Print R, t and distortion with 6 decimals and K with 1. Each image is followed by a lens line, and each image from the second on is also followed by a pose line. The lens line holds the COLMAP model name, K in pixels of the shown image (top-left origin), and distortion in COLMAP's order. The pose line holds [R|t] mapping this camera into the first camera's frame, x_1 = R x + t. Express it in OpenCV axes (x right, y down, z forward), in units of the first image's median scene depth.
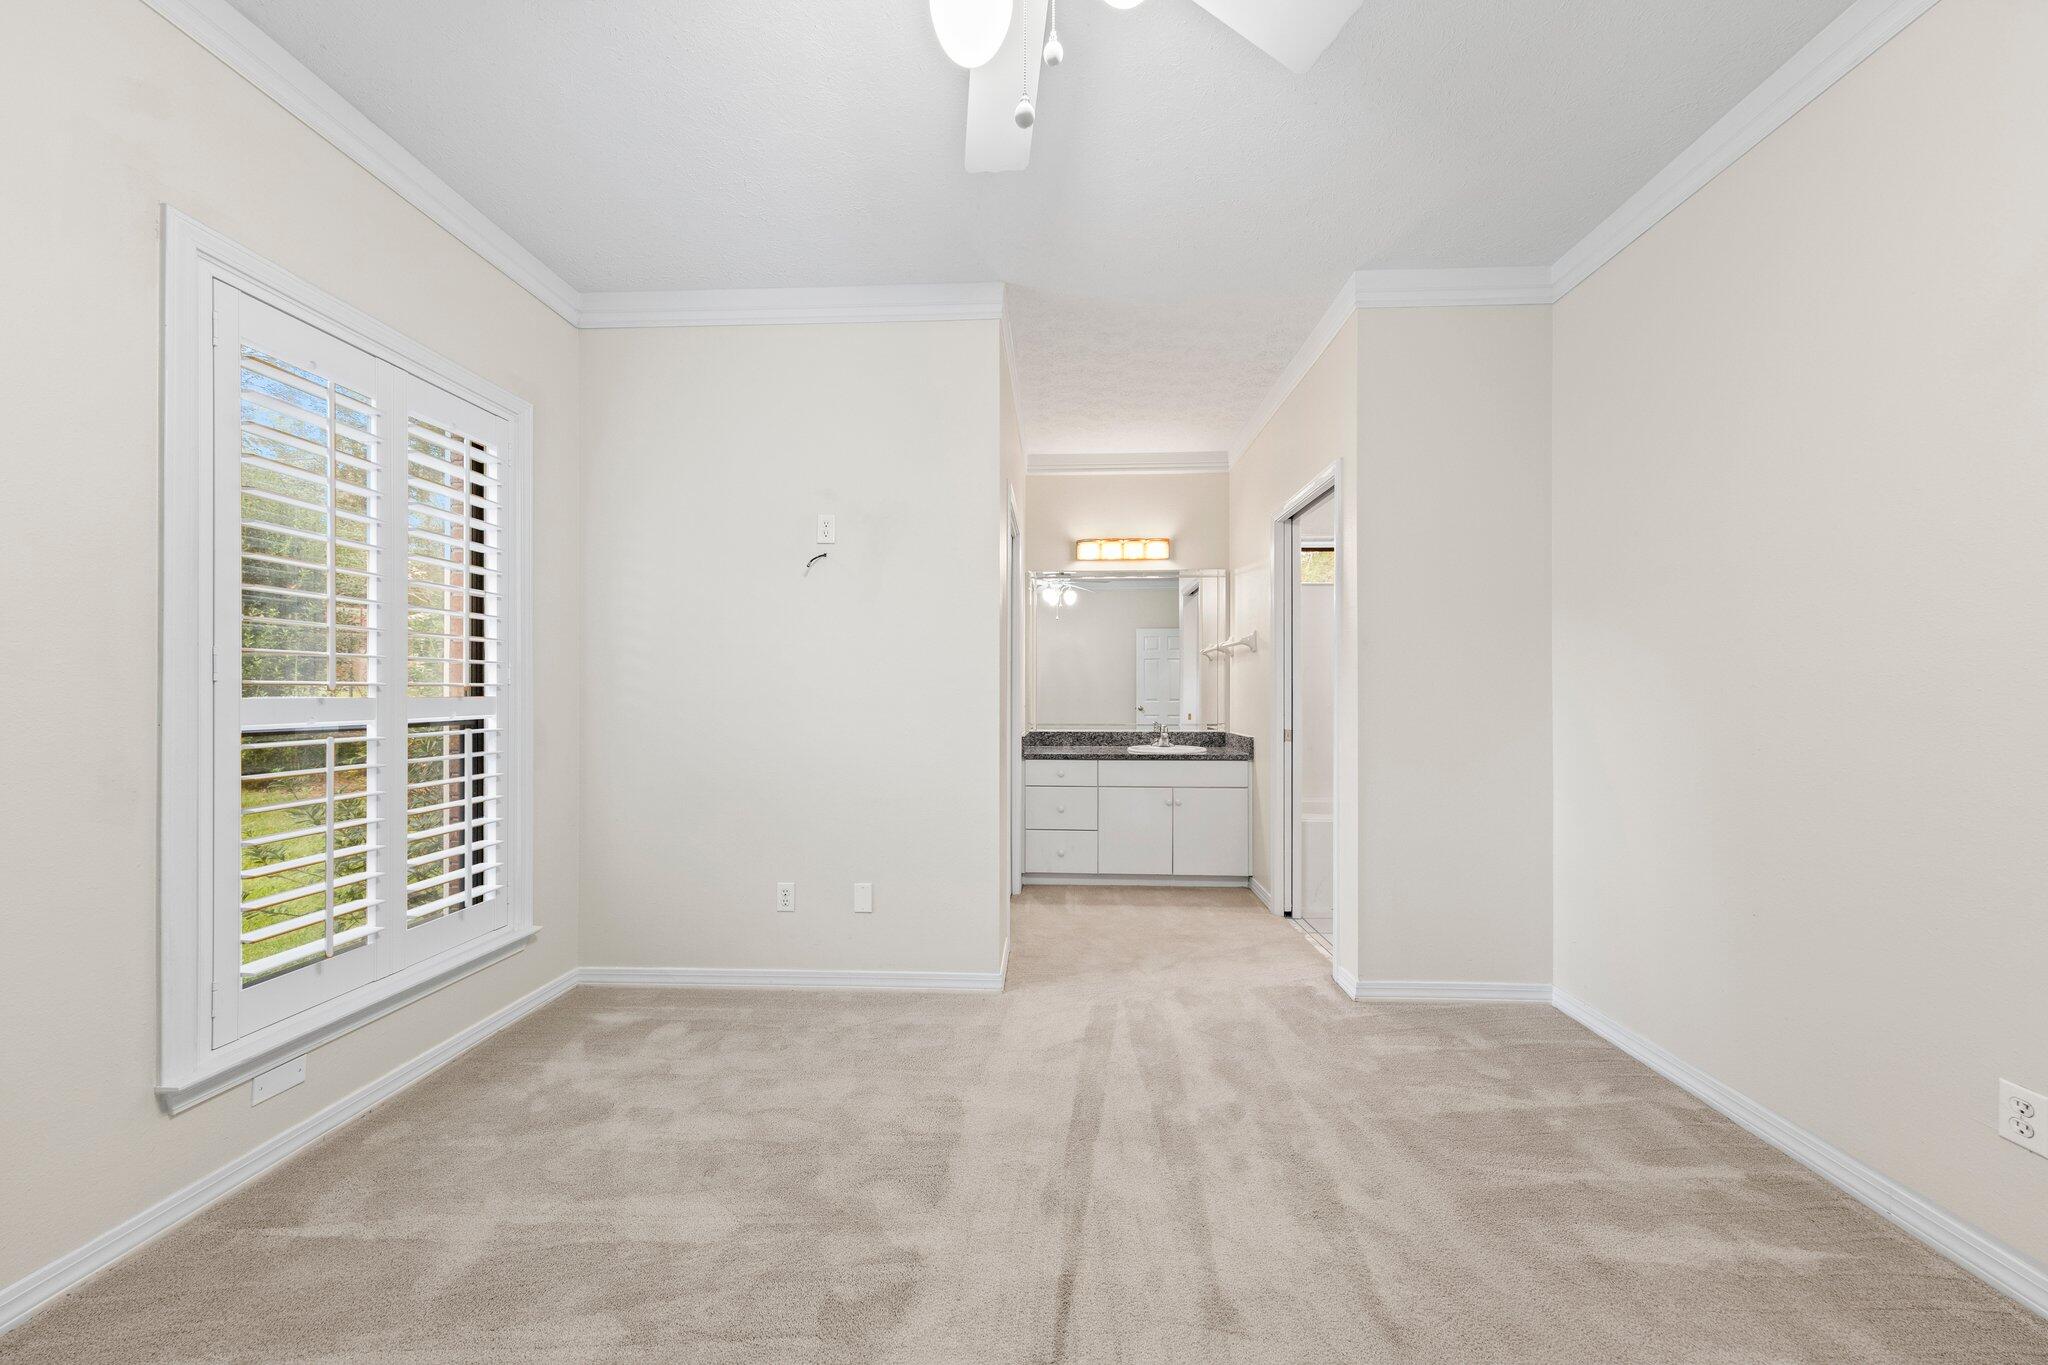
lens RADIAL K [[668.3, 0, 1021.7], [0, 668.3, 695.5], [0, 0, 1]] dist [0.005389, -0.000526]
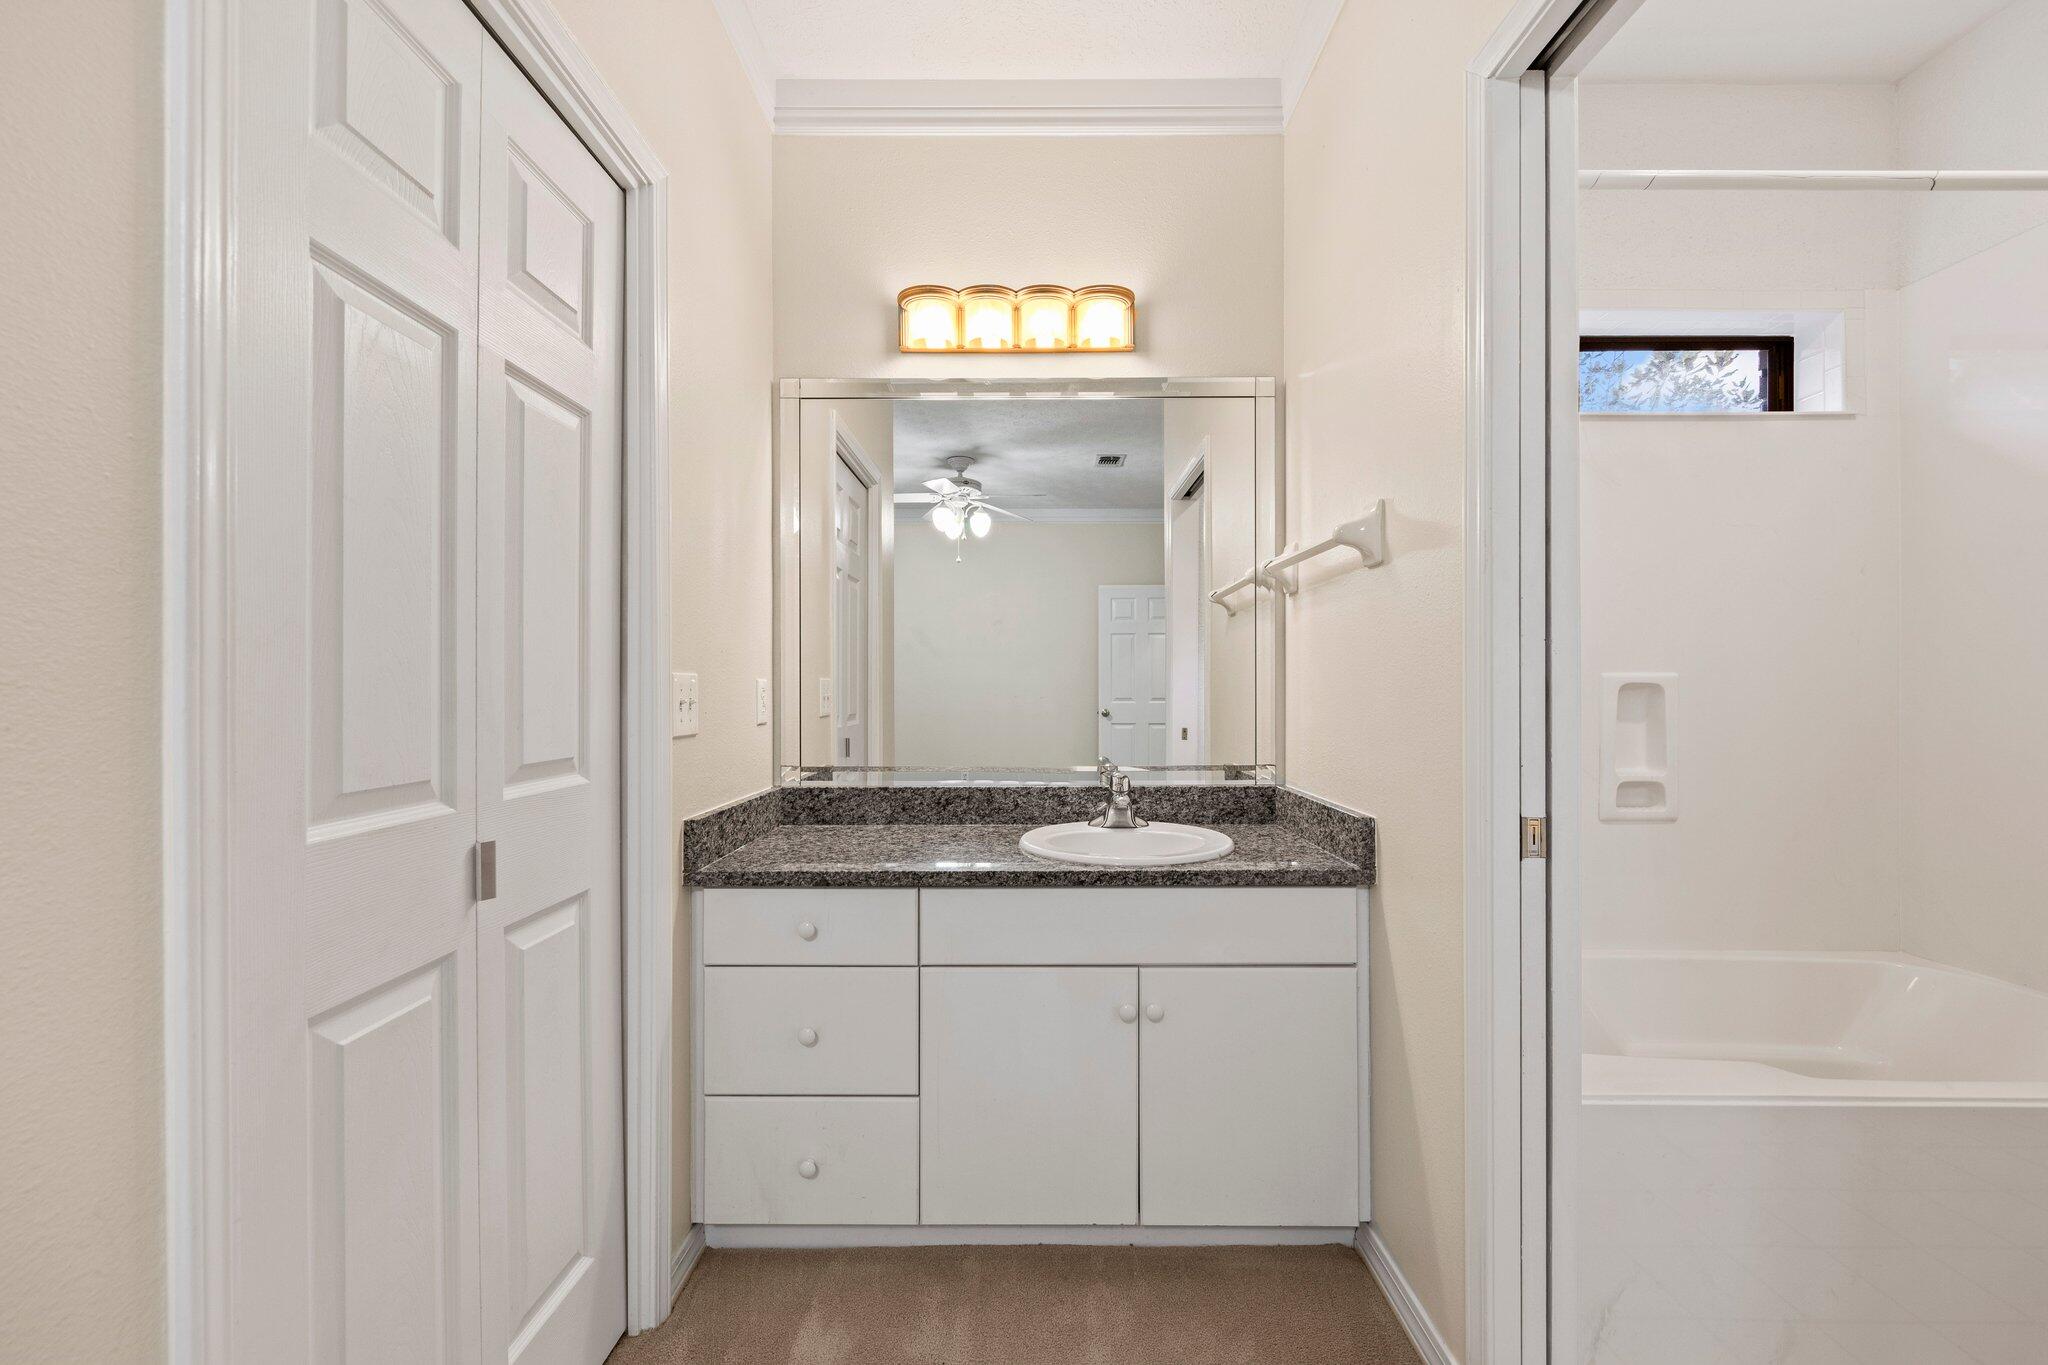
lens RADIAL K [[894.6, 0, 1014.1], [0, 894.6, 672.4], [0, 0, 1]] dist [0.025710, 0.000677]
pose [[0.998134, 0.001979, 0.061035, 0.117313], [-0.000716, 0.999785, -0.020715, -0.001631], [-0.061062, 0.020633, 0.997921, 0.478321]]
